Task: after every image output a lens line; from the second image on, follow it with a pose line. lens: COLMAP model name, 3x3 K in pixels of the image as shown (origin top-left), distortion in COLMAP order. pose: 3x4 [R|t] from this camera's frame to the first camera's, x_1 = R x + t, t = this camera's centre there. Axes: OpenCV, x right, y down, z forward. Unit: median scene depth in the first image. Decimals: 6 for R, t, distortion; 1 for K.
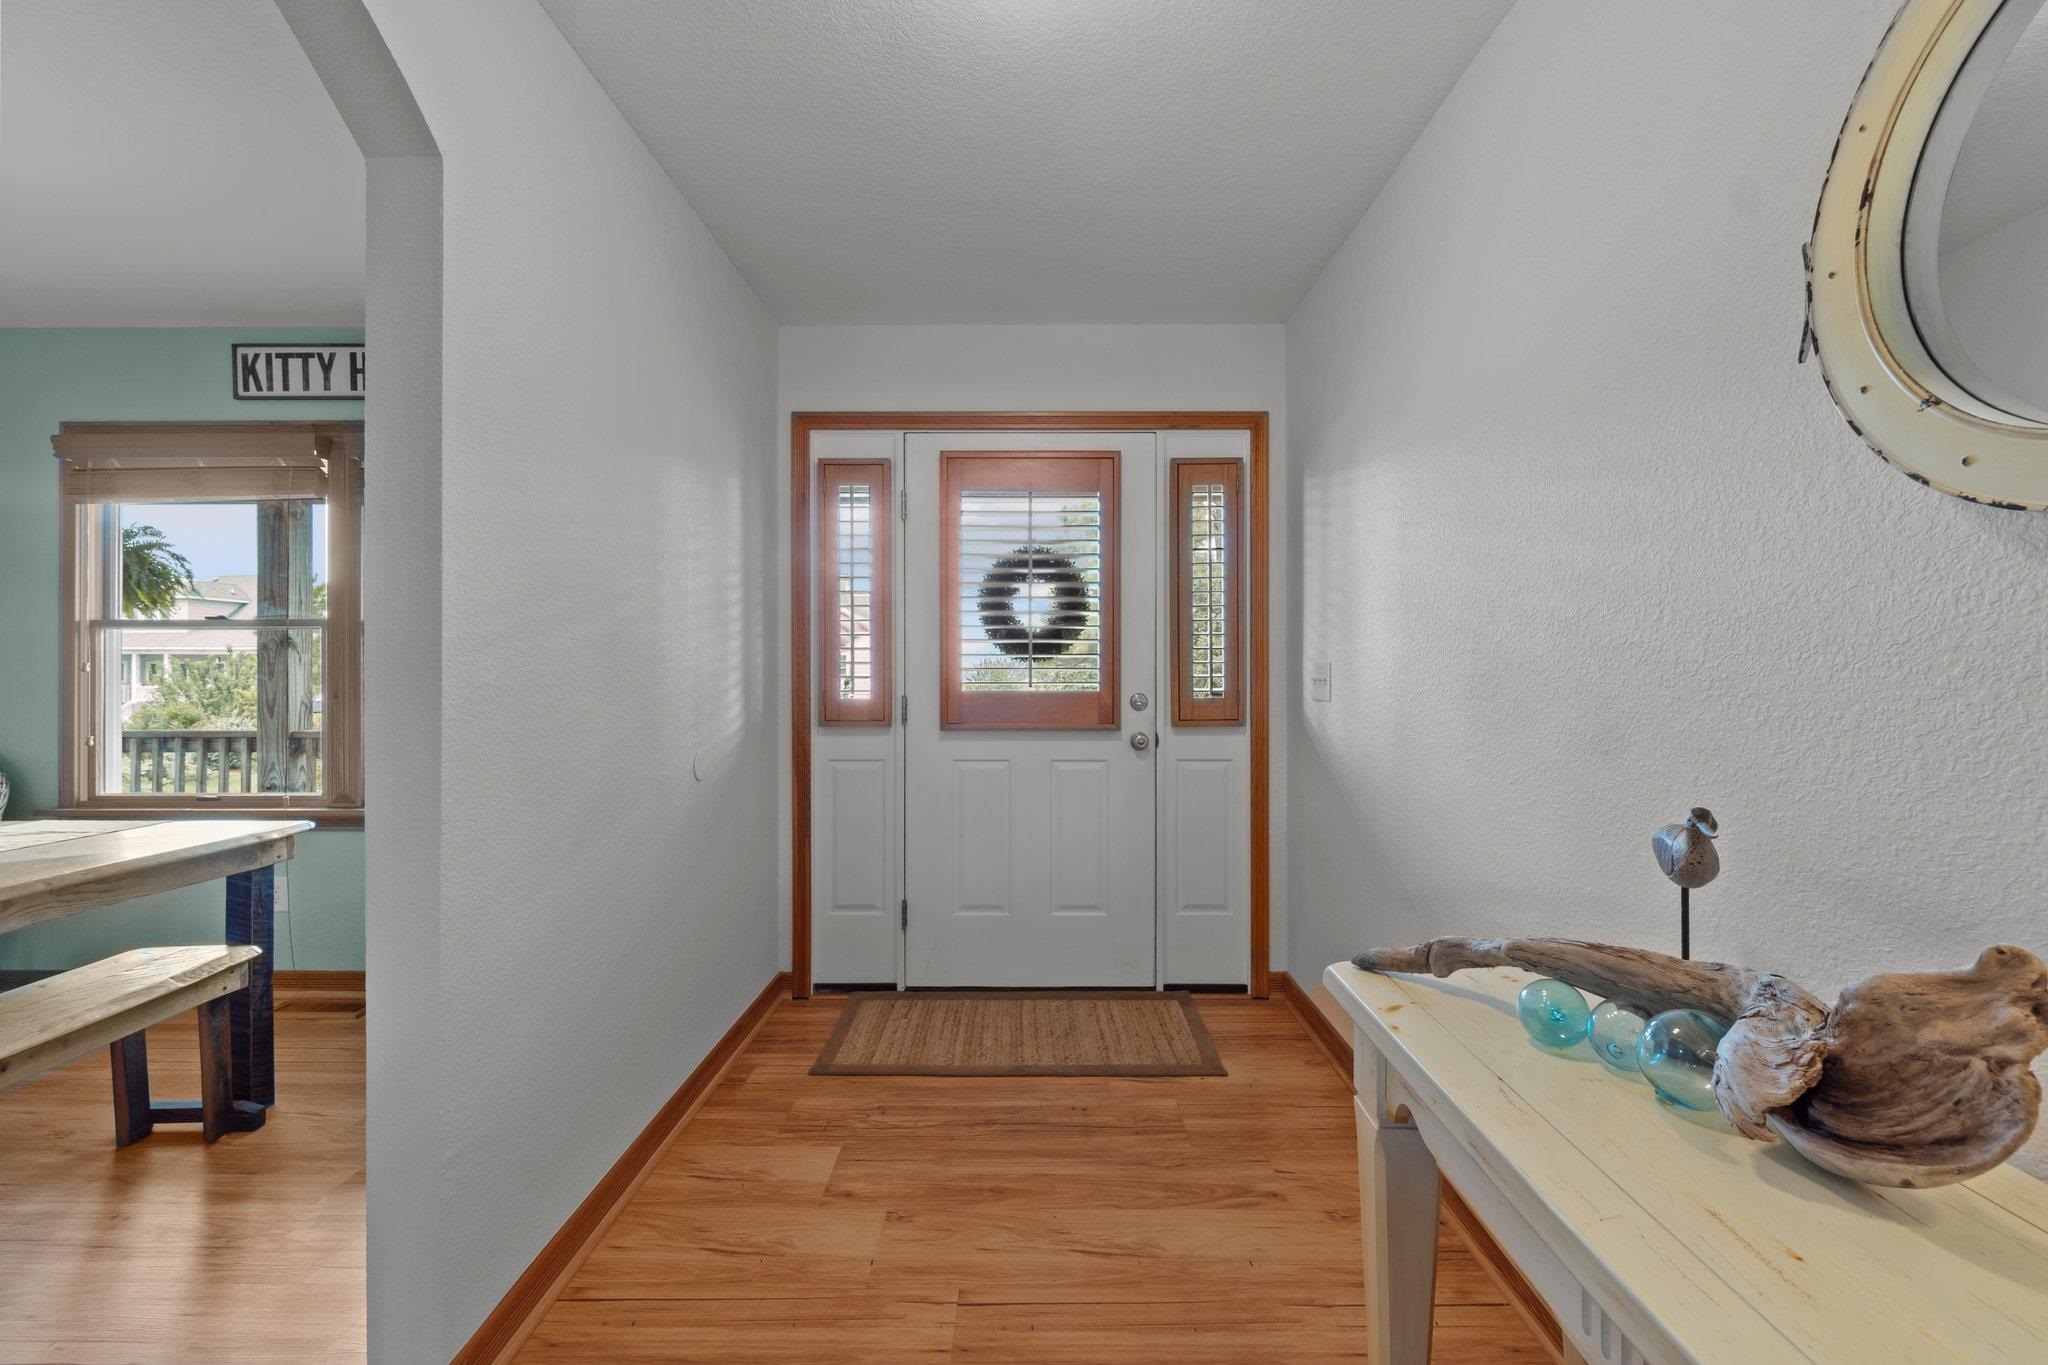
lens RADIAL K [[882.8, 0, 1025.1], [0, 882.8, 666.9], [0, 0, 1]] dist [-0.002841, -0.000152]
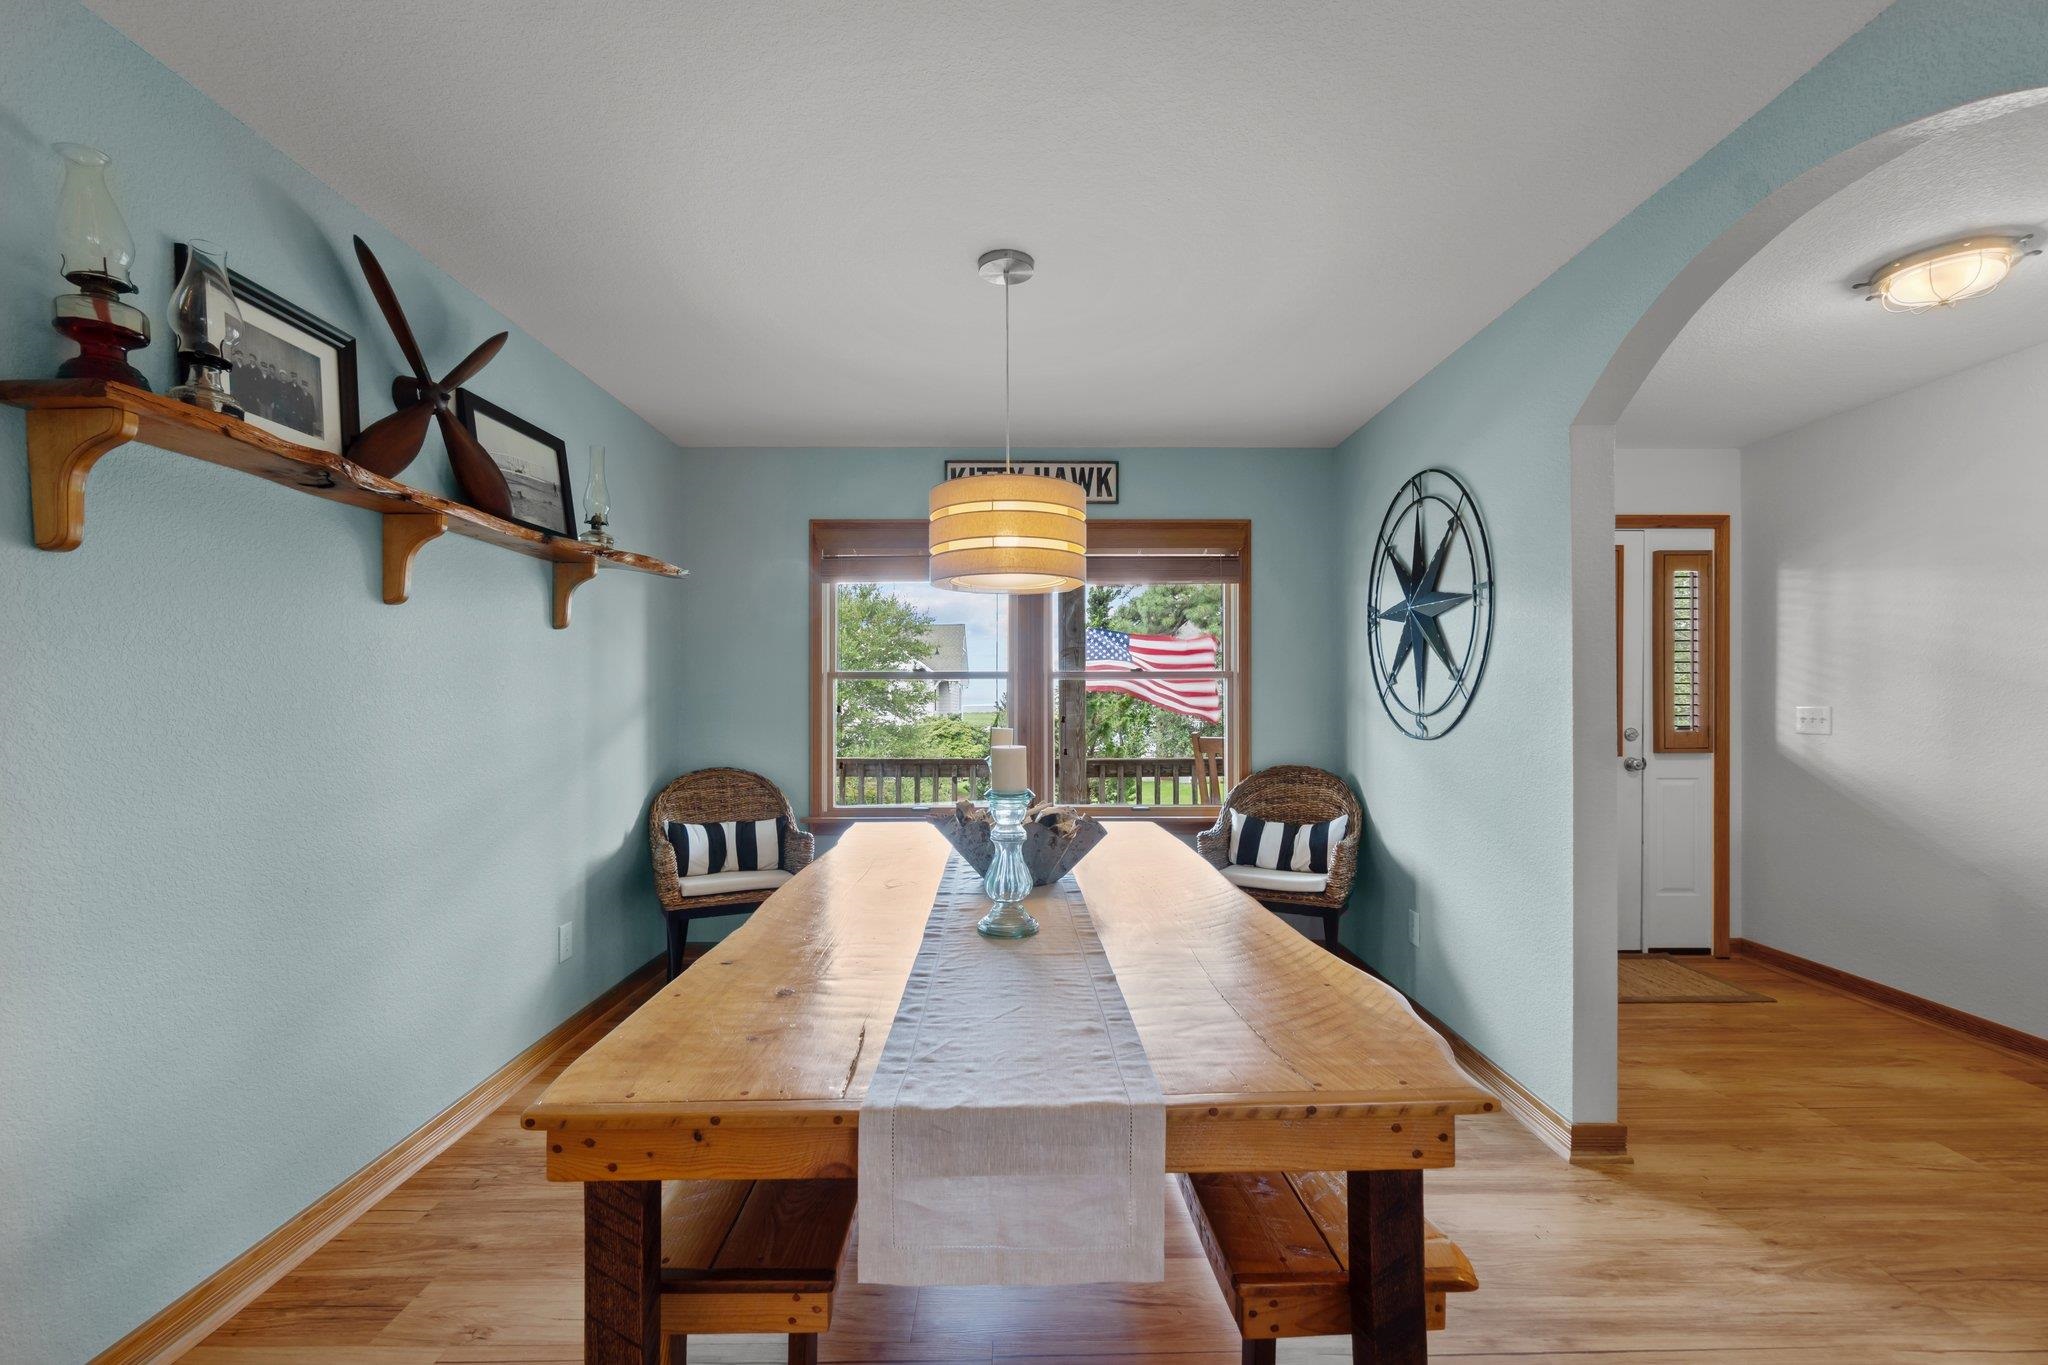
lens RADIAL K [[882.8, 0, 1027.9], [0, 882.8, 694.5], [0, 0, 1]] dist [-0.002841, -0.000152]
pose [[0.999902, 0.000097, 0.014007, -0.794521], [-0.000057, 0.999996, -0.002871, -0.015832], [-0.014008, 0.002869, 0.999898, -0.308502]]
